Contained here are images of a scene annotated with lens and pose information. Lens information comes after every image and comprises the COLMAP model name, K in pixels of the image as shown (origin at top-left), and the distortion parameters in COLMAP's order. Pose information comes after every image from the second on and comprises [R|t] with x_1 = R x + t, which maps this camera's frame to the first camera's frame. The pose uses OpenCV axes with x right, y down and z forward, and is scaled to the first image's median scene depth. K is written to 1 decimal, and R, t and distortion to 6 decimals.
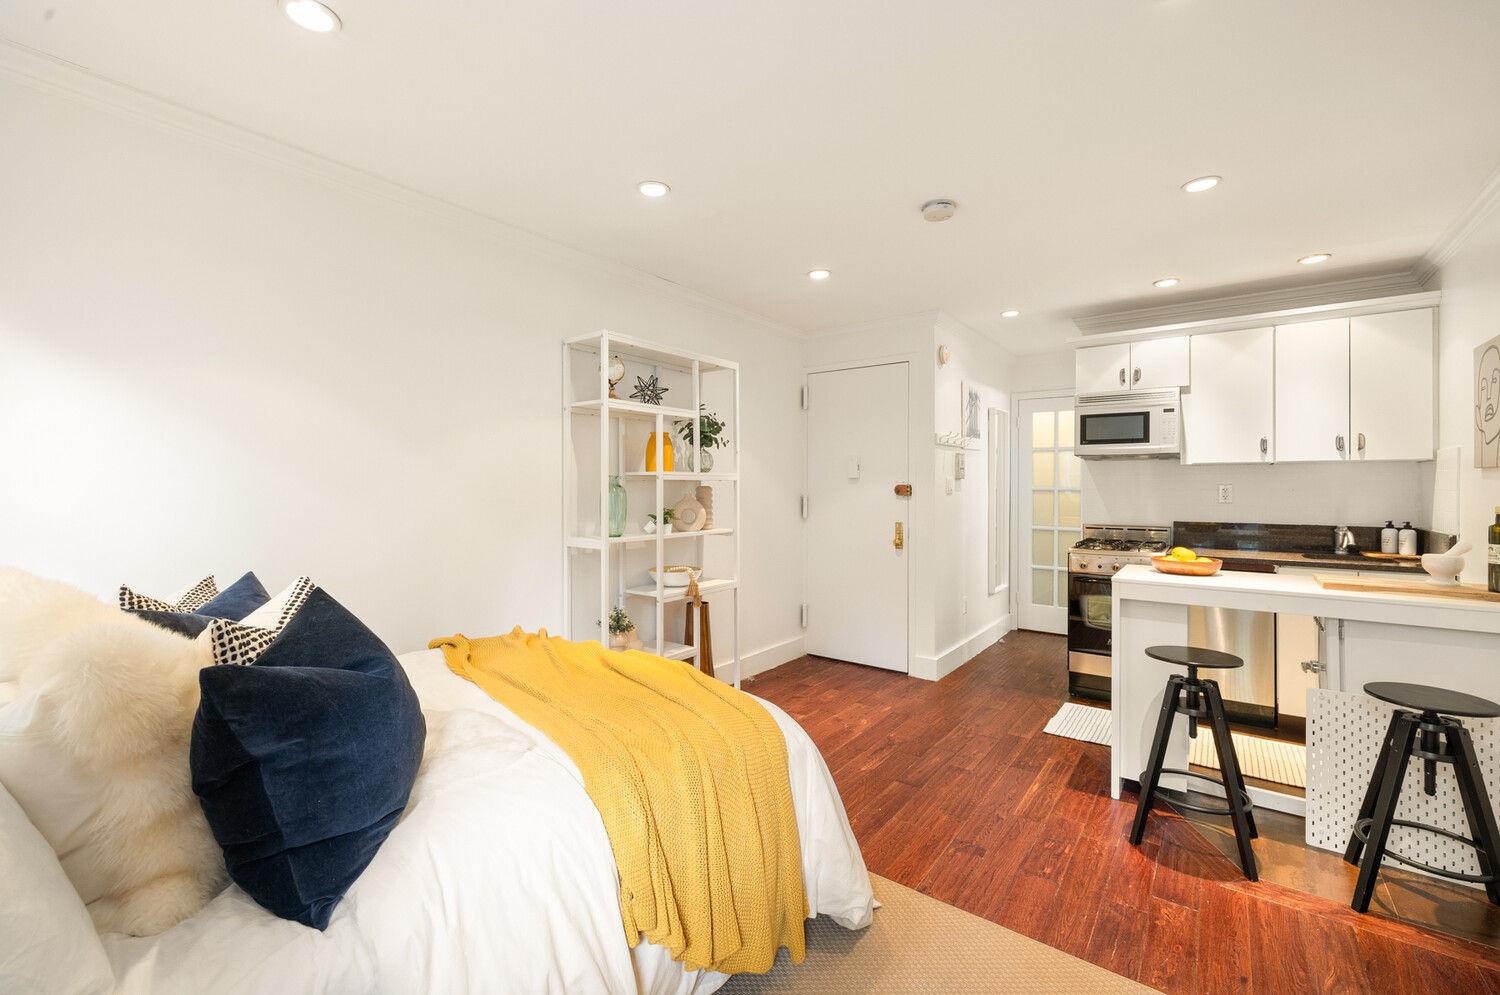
lens RADIAL K [[639.3, 0, 748.1], [0, 639.3, 481.3], [0, 0, 1]] dist [-0.000112, -0.000118]
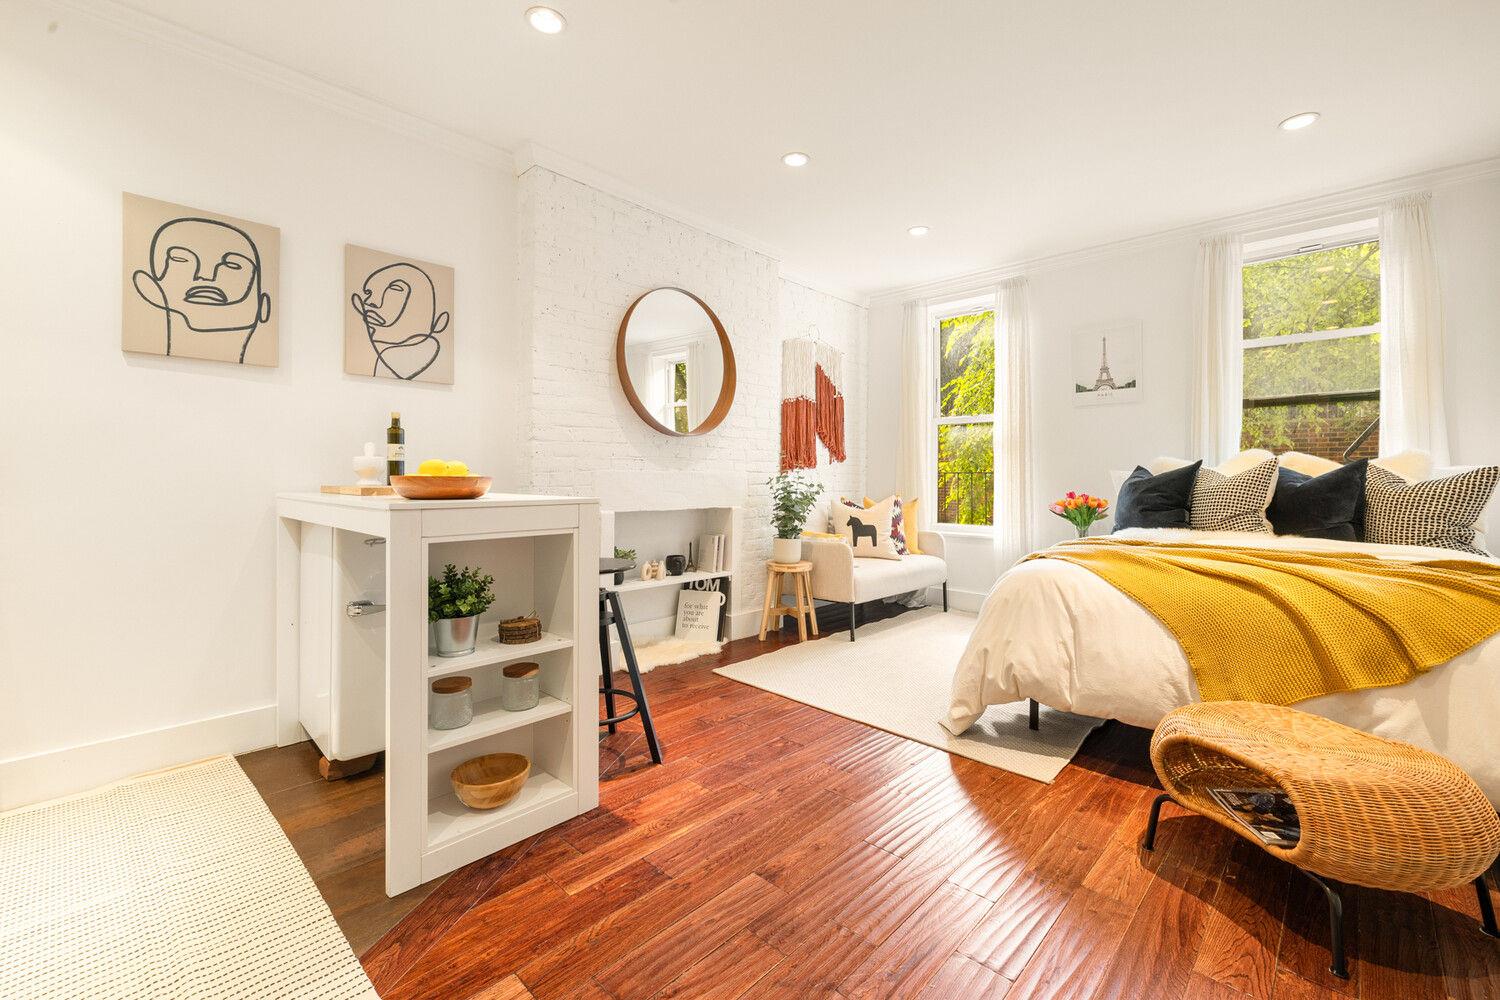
lens RADIAL K [[639.3, 0, 748.1], [0, 639.3, 483.8], [0, 0, 1]] dist [-0.000112, -0.000118]
pose [[-0.992042, -0.007136, 0.125706, 0.216382], [-0.006843, 0.999973, 0.002757, 0.090305], [-0.125722, 0.001875, -0.992064, 1.151462]]
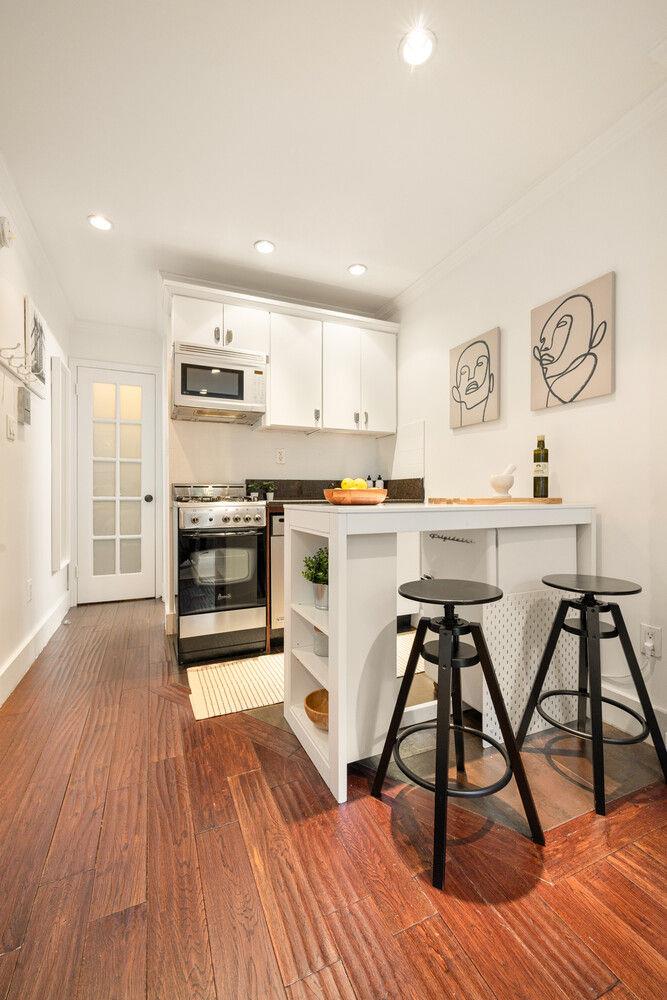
lens RADIAL K [[418.1, 0, 334.6], [0, 418.1, 495.1], [0, 0, 1]] dist [-0.001781, -0.000441]
pose [[0.493190, -0.005509, 0.869904, 0.099812], [-0.002476, 0.999967, 0.007736, 0.089799], [-0.869918, -0.005969, 0.493160, 0.523523]]
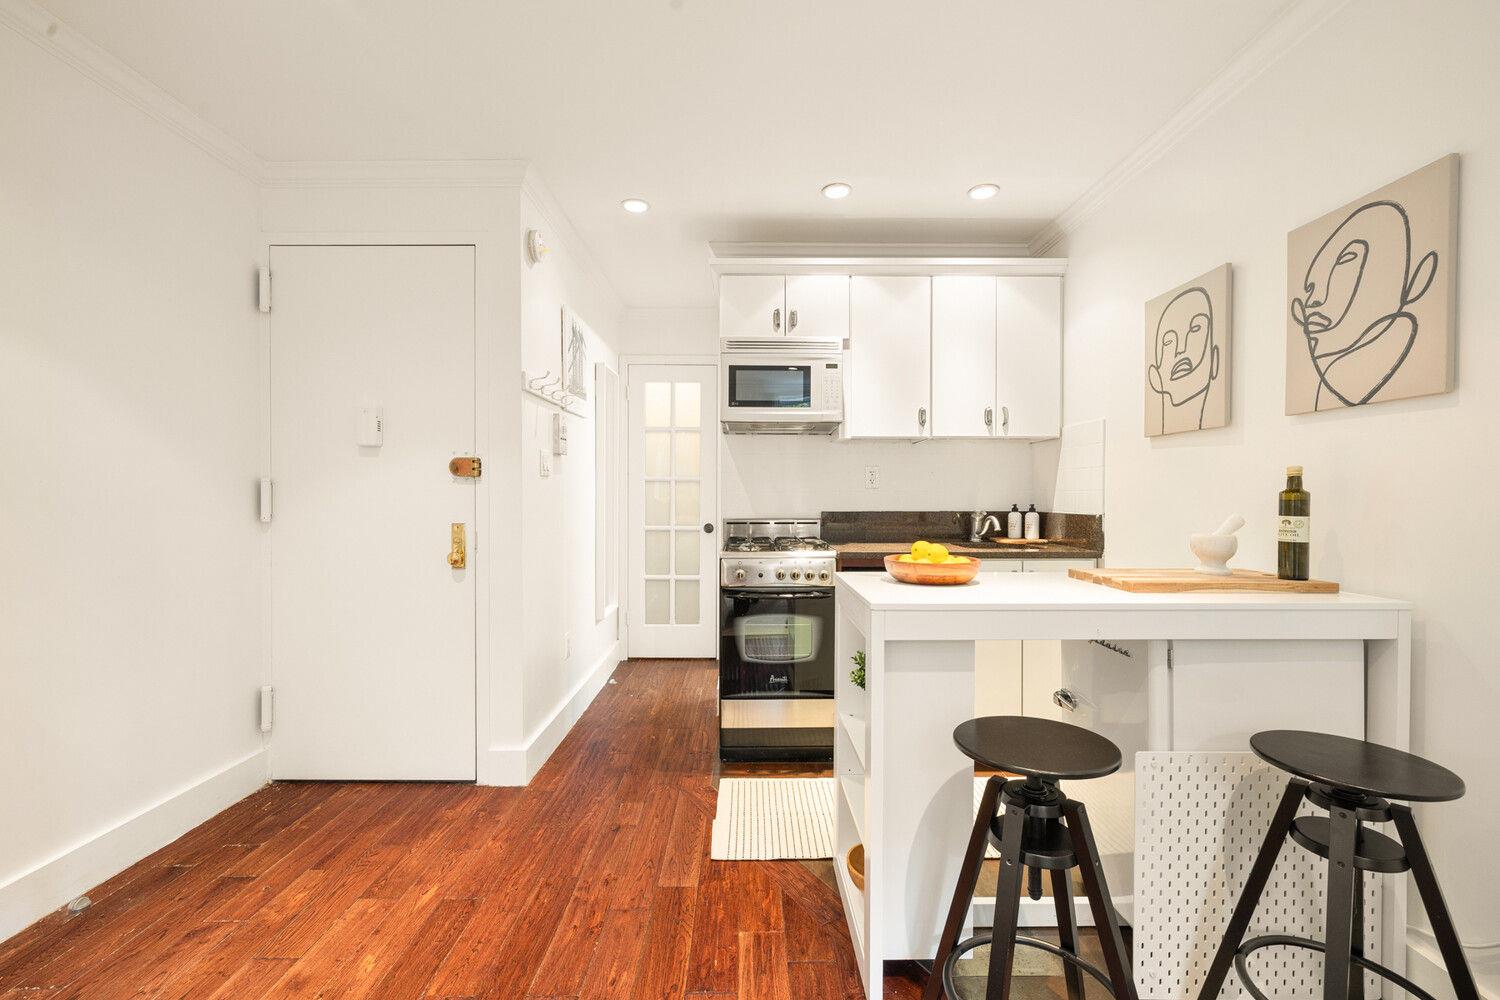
lens RADIAL K [[627.1, 0, 750.7], [0, 627.1, 502.0], [0, 0, 1]] dist [-0.001781, -0.000441]
pose [[0.798241, -0.008048, 0.602284, 0.120503], [-0.002257, 0.999864, 0.016351, 0.039832], [-0.602334, -0.014411, 0.798114, 0.442669]]
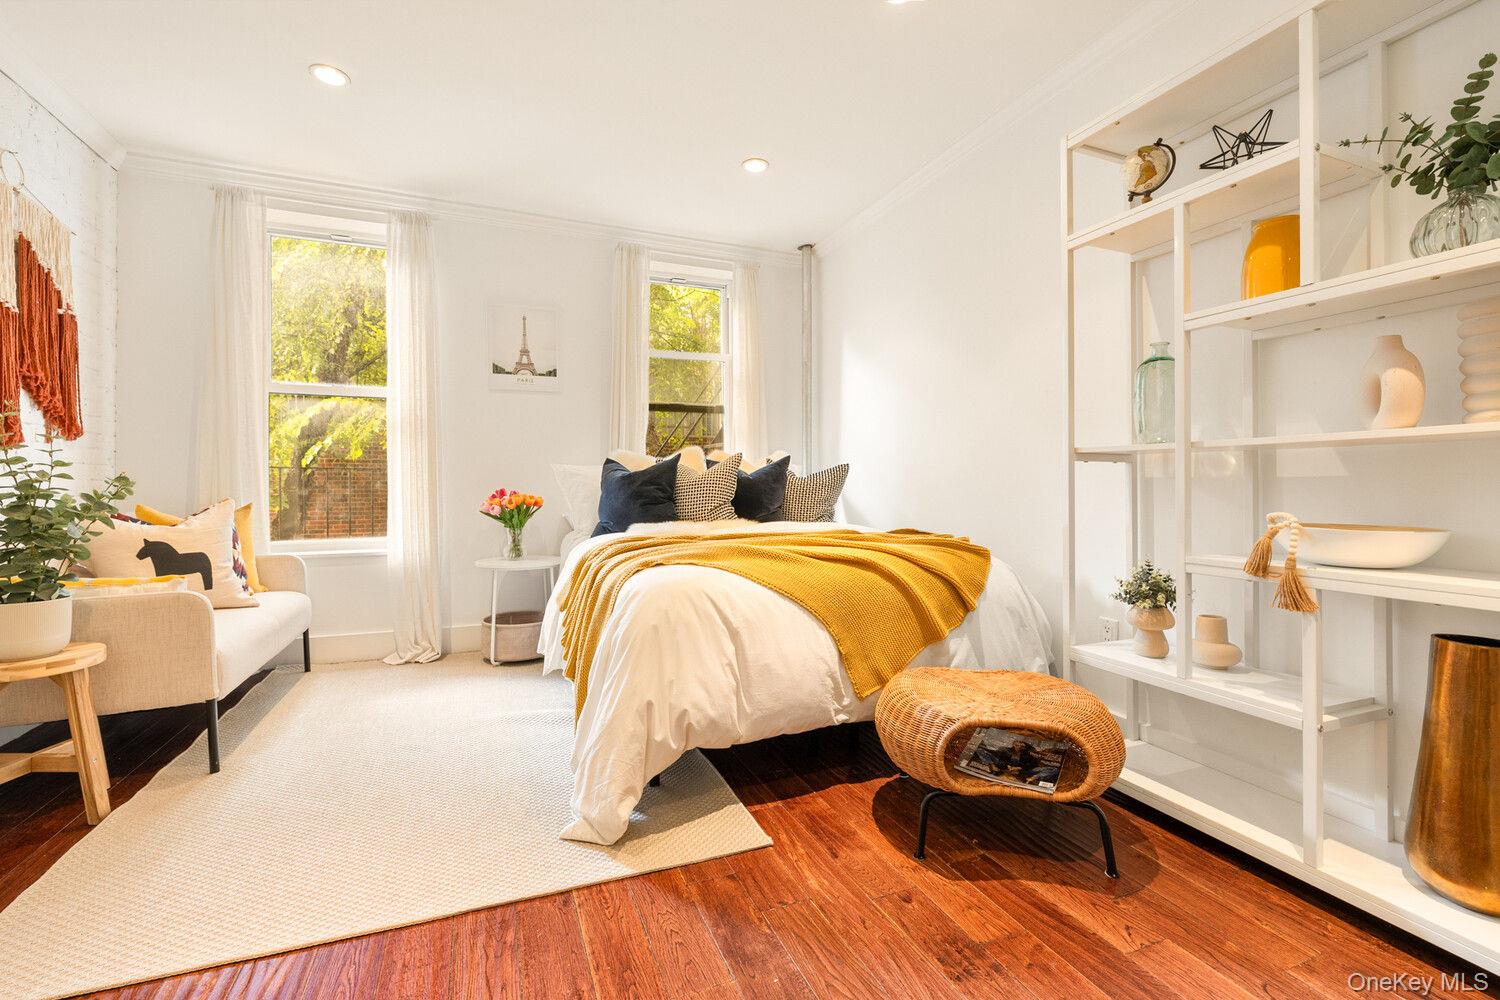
lens RADIAL K [[639.3, 0, 748.1], [0, 639.3, 483.8], [0, 0, 1]] dist [-0.000112, -0.000118]
pose [[-0.514780, -0.003043, -0.857317, 0.402968], [0.003736, 0.999976, -0.005793, 0.101904], [0.857314, -0.006185, -0.514756, 0.807273]]
